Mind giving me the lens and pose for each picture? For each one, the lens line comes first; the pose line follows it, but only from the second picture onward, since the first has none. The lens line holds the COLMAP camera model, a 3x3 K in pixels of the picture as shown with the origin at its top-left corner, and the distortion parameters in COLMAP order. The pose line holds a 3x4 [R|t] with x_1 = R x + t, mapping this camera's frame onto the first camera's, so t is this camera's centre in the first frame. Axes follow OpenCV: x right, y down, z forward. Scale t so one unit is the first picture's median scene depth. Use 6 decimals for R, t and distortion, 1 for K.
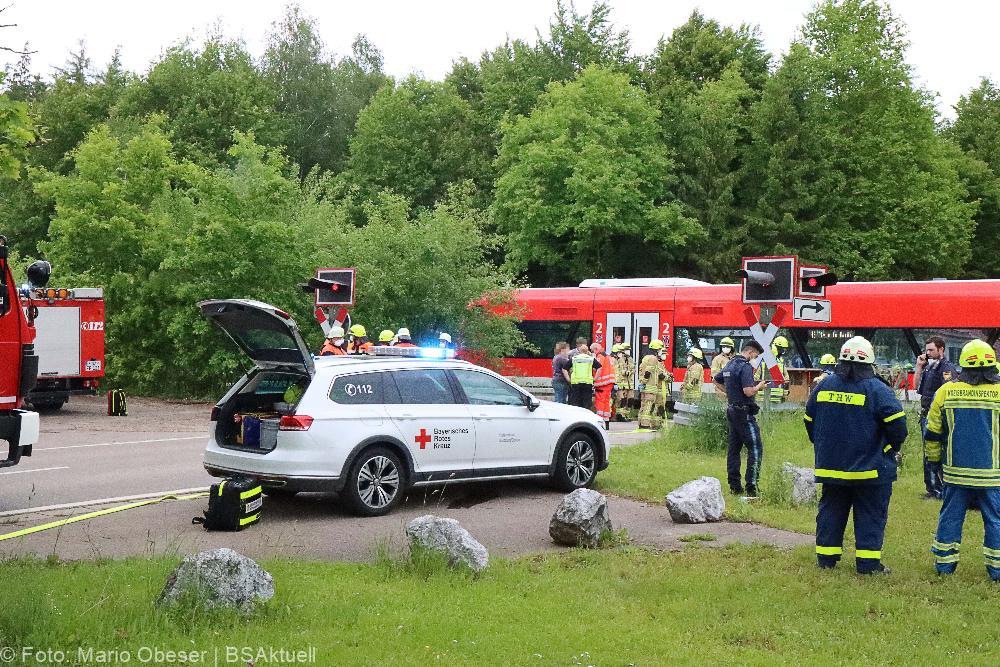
lens RADIAL K [[1266.5, 0, 500.0], [0, 1266.5, 333.5], [0, 0, 1]] dist [0.013464, 0.023981]
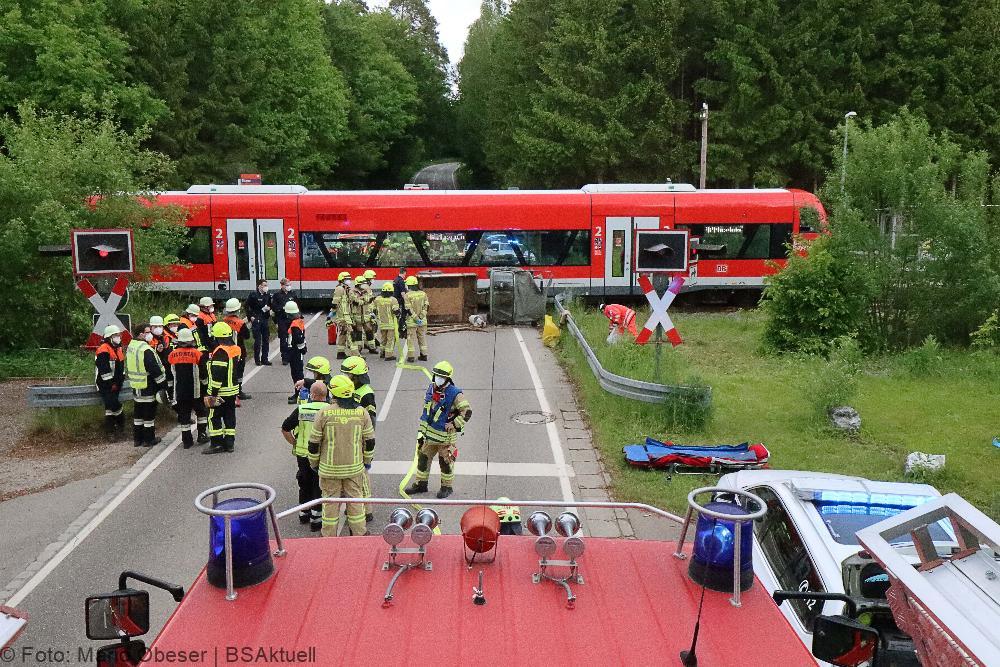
lens RADIAL K [[856.7, 0, 500.0], [0, 856.7, 333.5], [0, 0, 1]] dist [0.001456, -0.001077]
pose [[0.754570, -0.143536, 0.640329, -0.139012], [0.004506, 0.976895, 0.213670, -0.048148], [-0.656204, -0.158343, 0.737783, 0.194845]]
